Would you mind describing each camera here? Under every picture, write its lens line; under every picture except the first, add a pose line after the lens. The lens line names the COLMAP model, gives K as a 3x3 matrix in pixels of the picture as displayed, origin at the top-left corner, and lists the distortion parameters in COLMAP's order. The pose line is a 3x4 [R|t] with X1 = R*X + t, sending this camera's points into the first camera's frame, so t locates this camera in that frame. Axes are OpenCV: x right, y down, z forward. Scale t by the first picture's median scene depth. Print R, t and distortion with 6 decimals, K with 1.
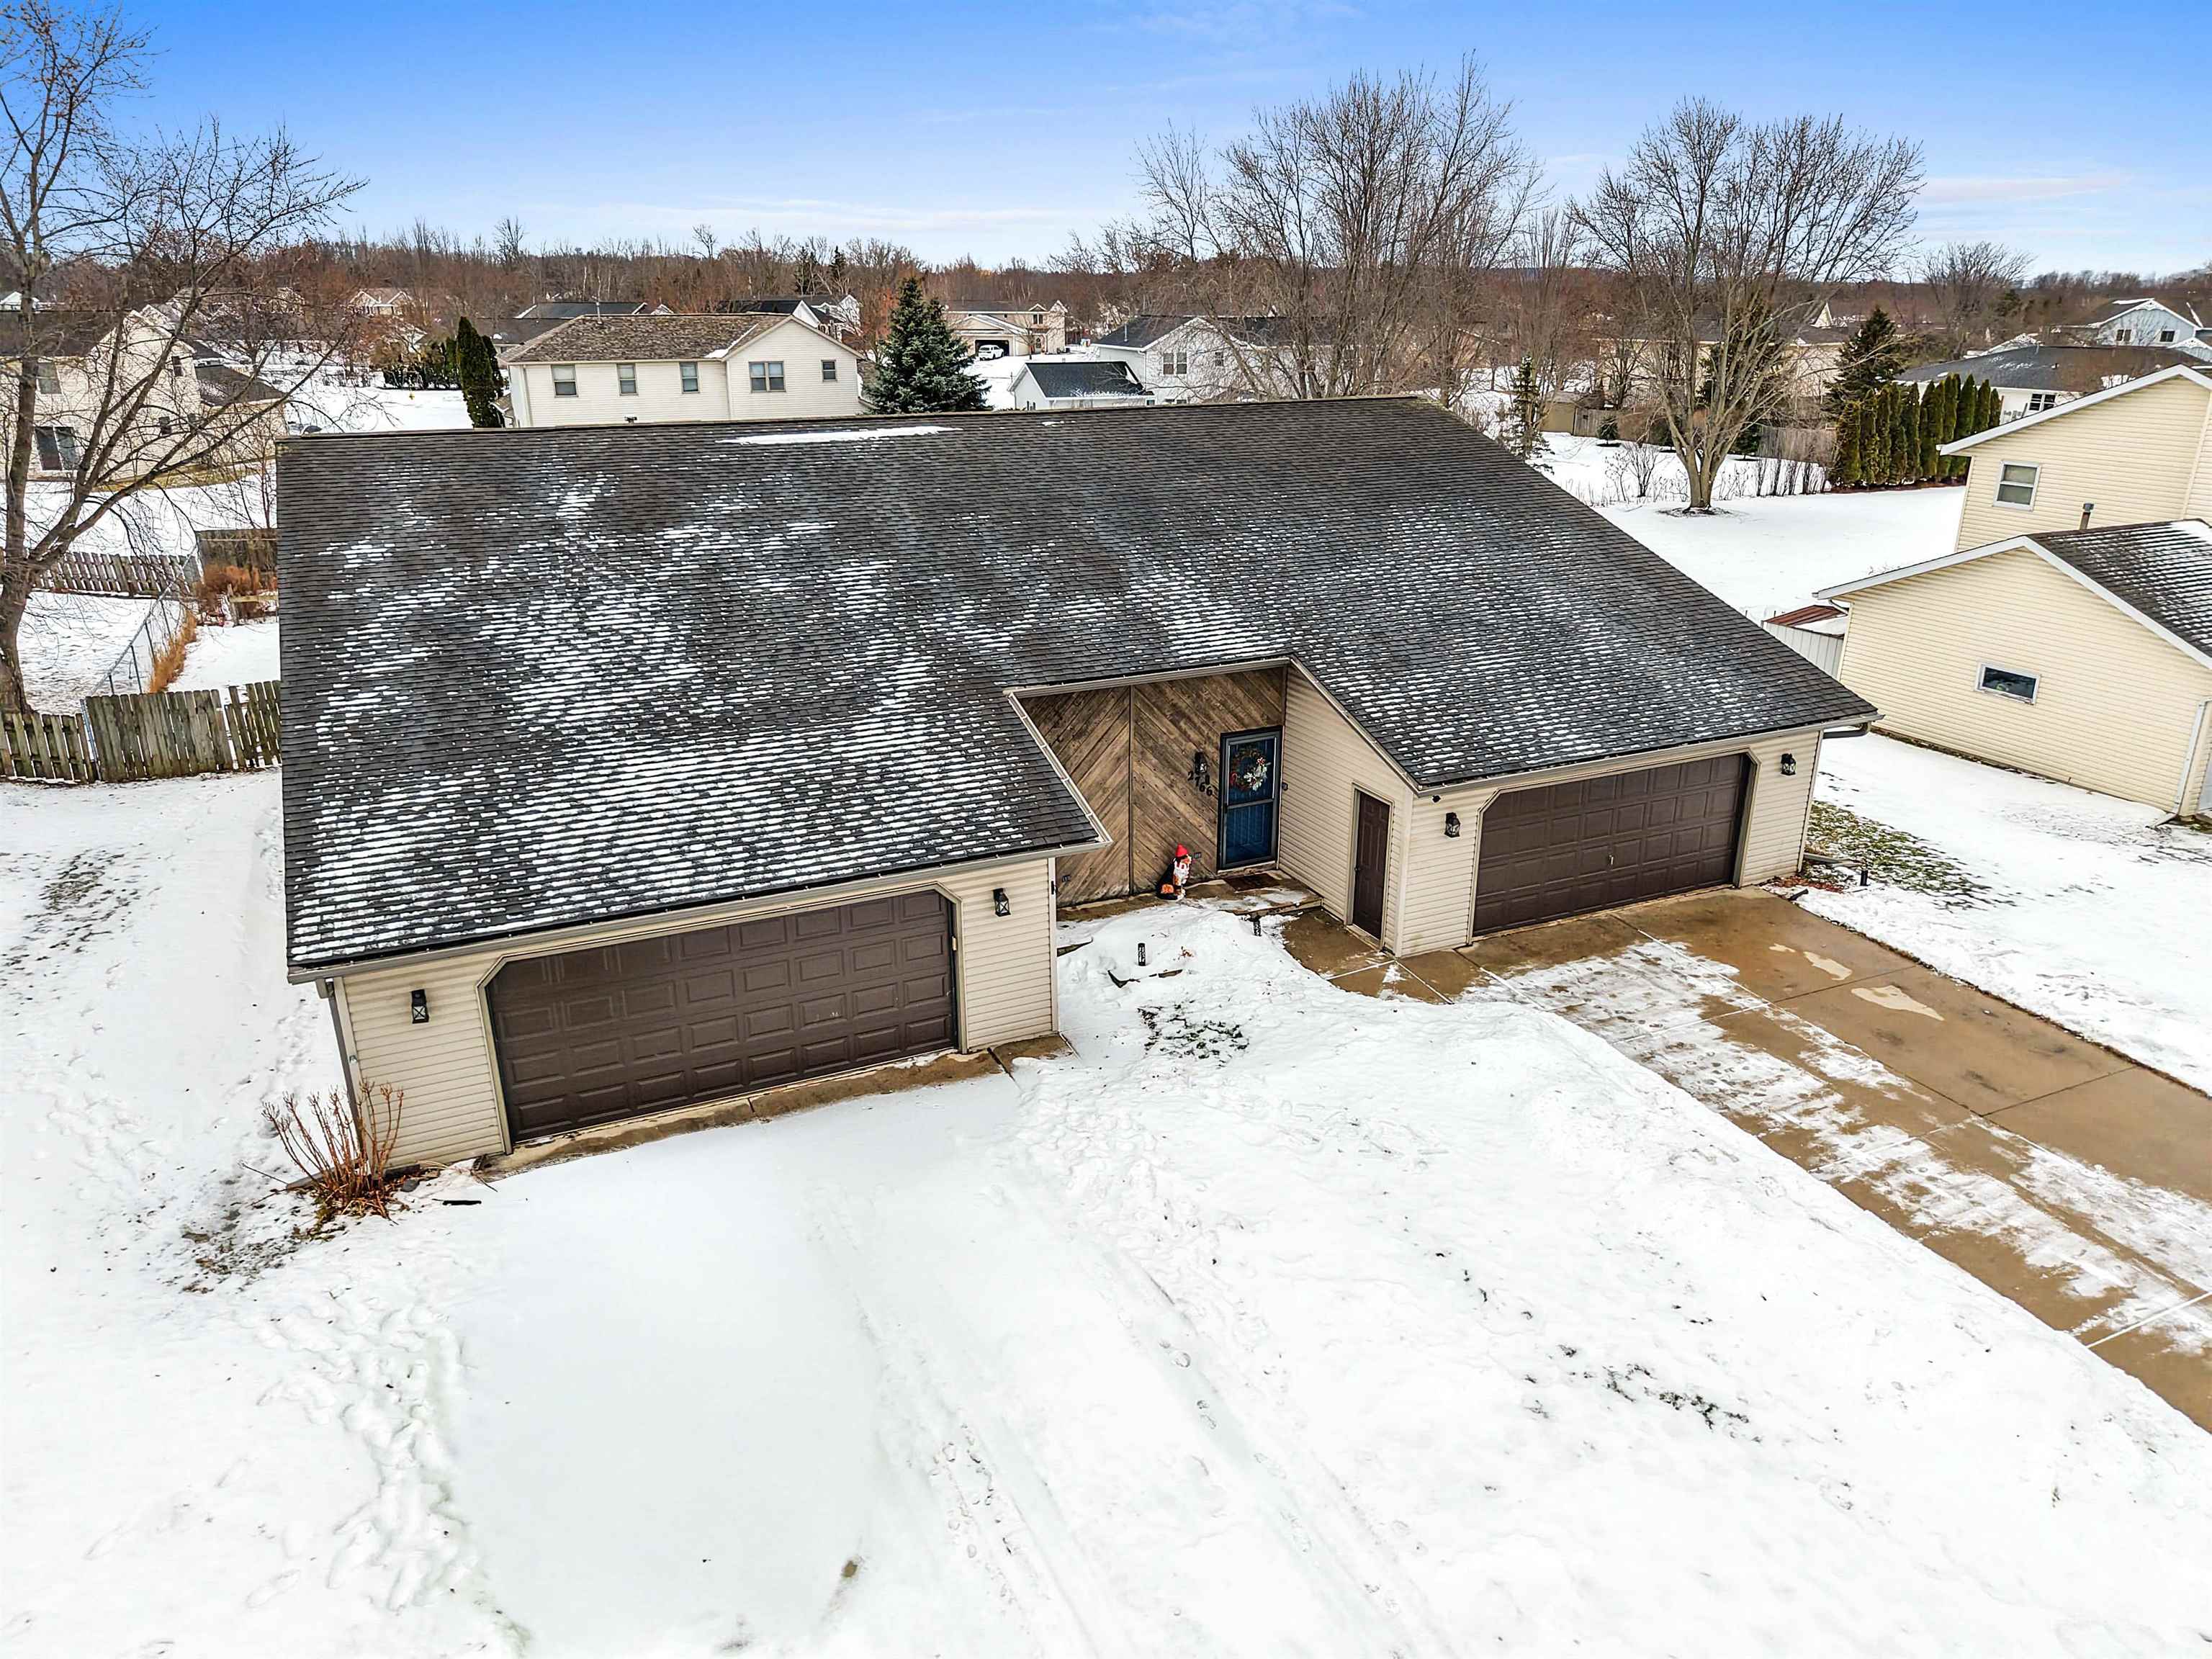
lens RADIAL K [[1482.2, 0, 1106.0], [0, 1482.2, 829.5], [0, 0, 1]] dist [0.005574, -0.000816]
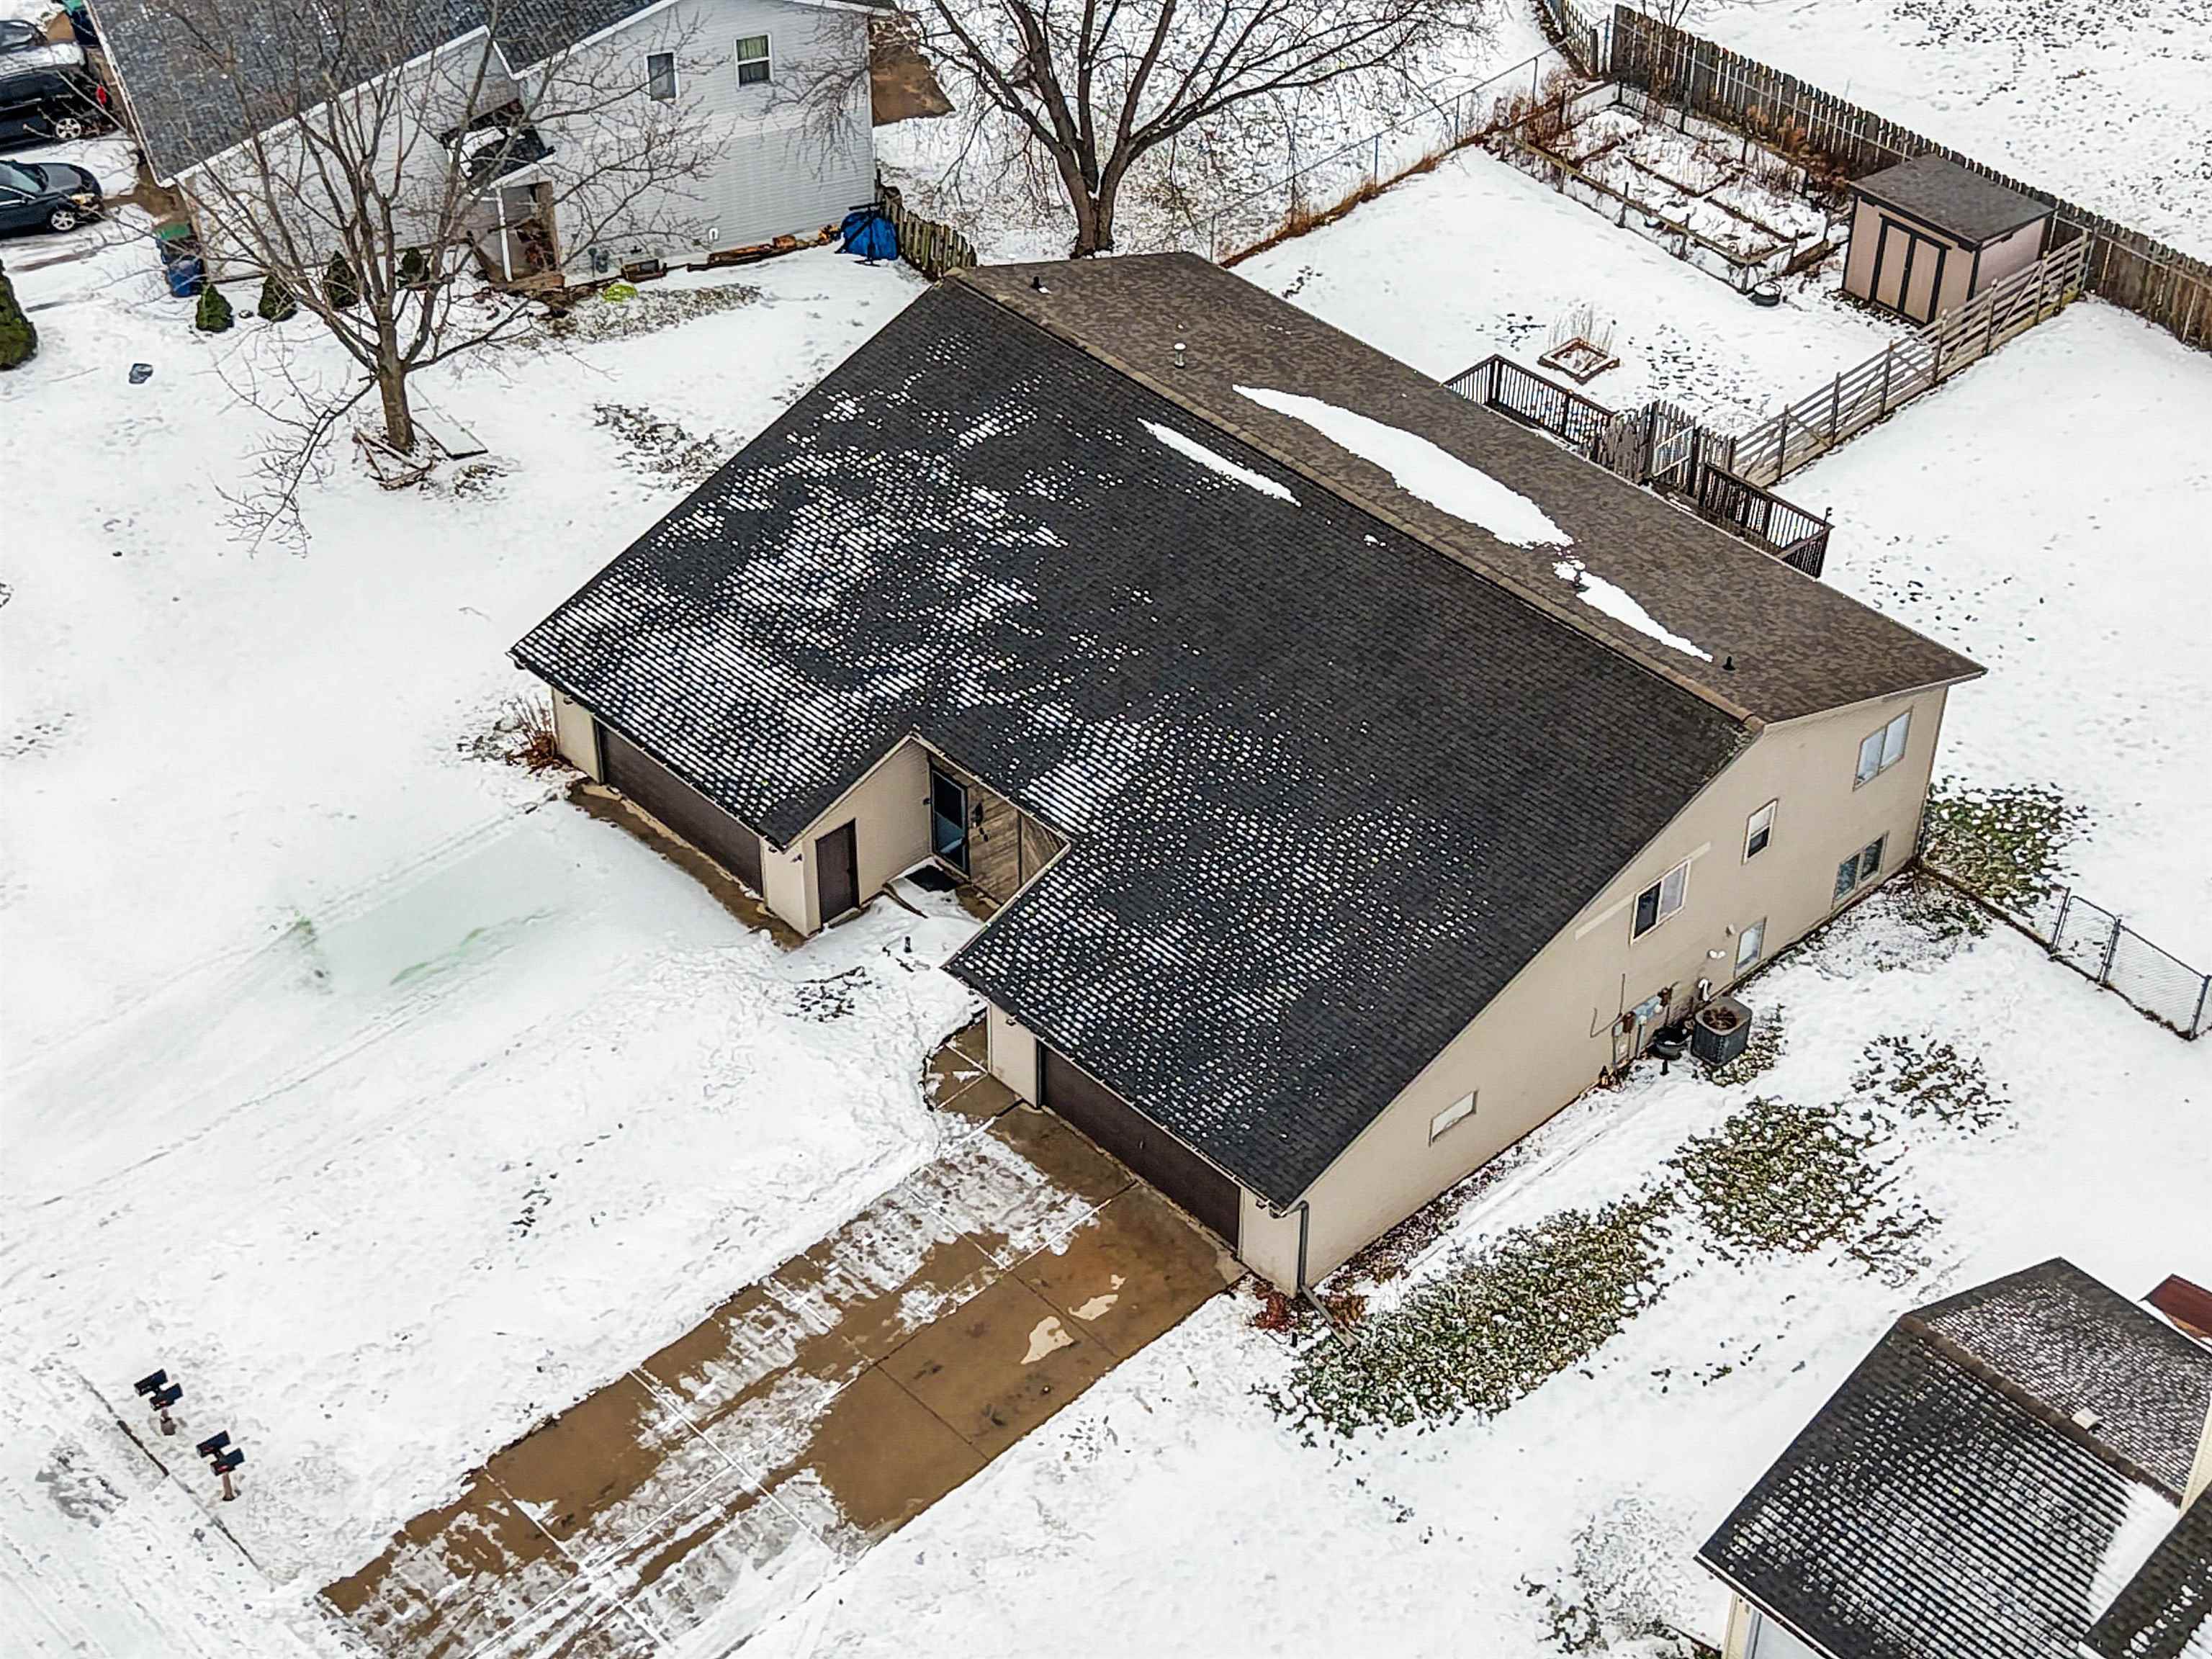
lens RADIAL K [[3646.6, 0, 1108.9], [0, 3646.6, 820.2], [0, 0, 1]] dist [0.168523, -0.187691]
pose [[0.303004, 0.604112, -0.737046, 2.821642], [-0.319410, 0.793048, 0.518703, -2.050010], [0.897867, 0.078250, 0.433256, -0.371228]]
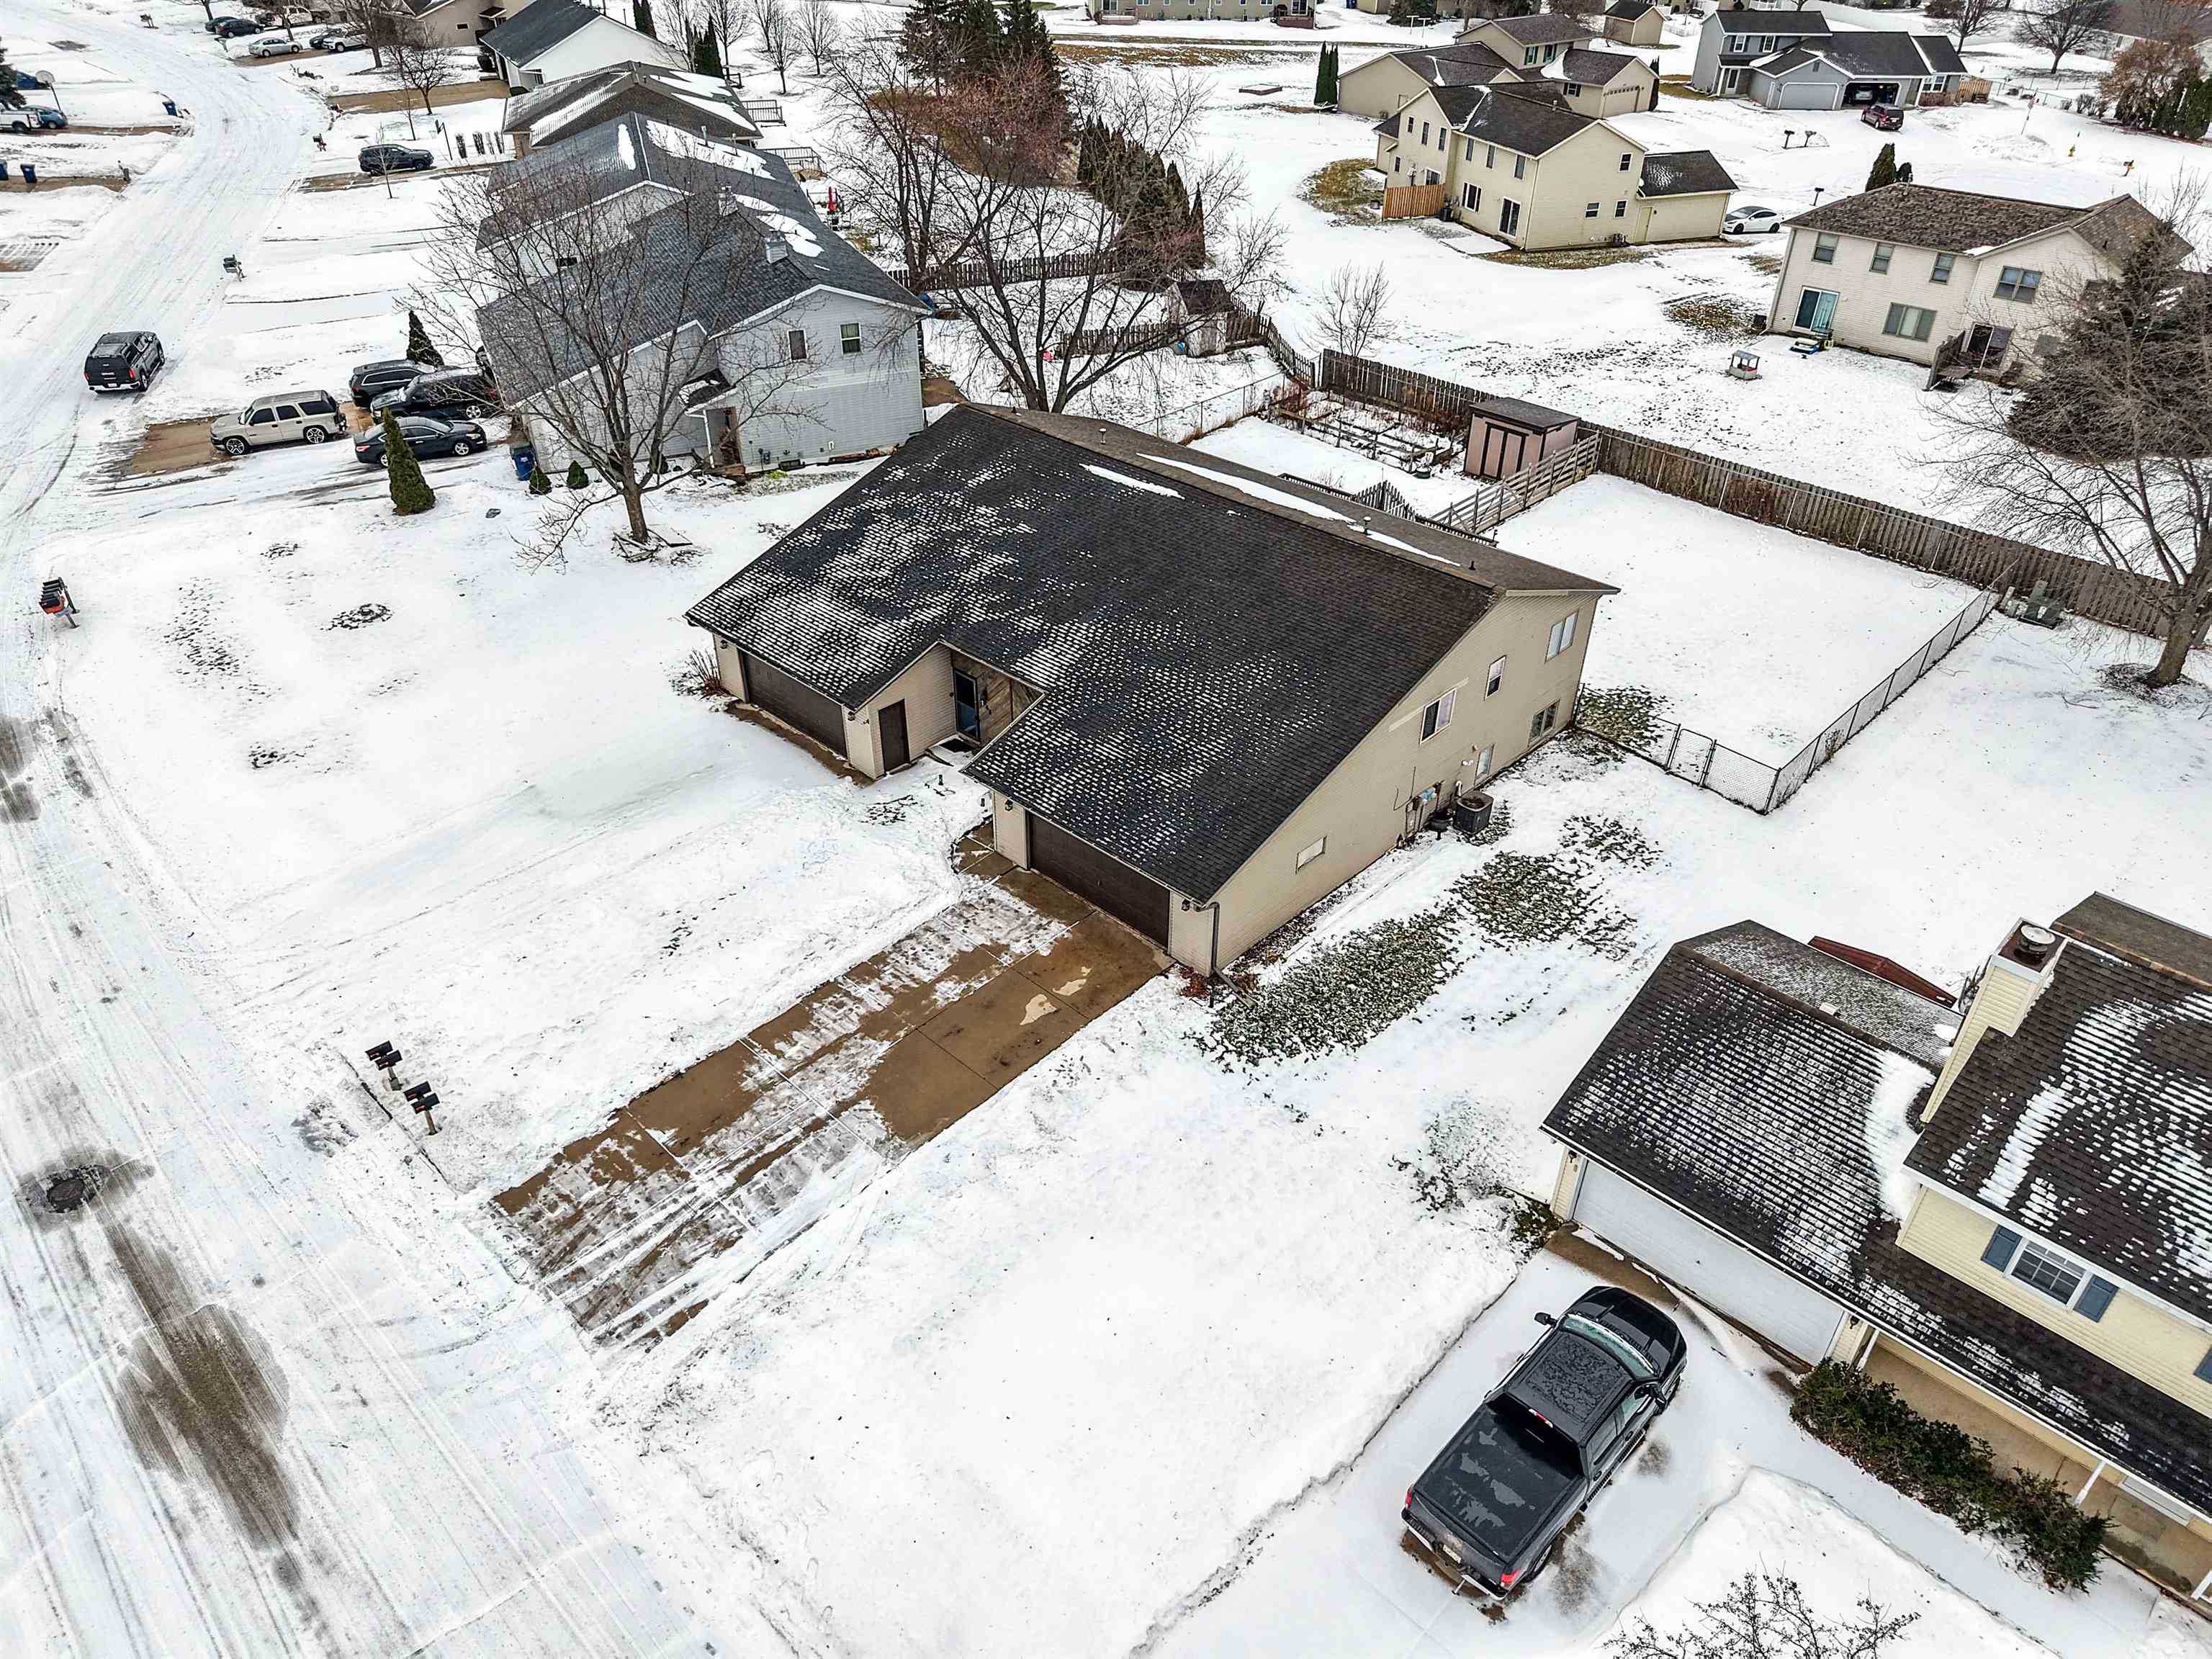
lens RADIAL K [[1470.5, 0, 1106.0], [0, 1470.5, 829.5], [0, 0, 1]] dist [0.135449, -0.336512]
pose [[0.344842, 0.535999, -0.770577, 1.989447], [-0.312254, 0.839683, 0.444331, -0.972471], [0.885201, 0.087392, 0.456926, 0.260707]]
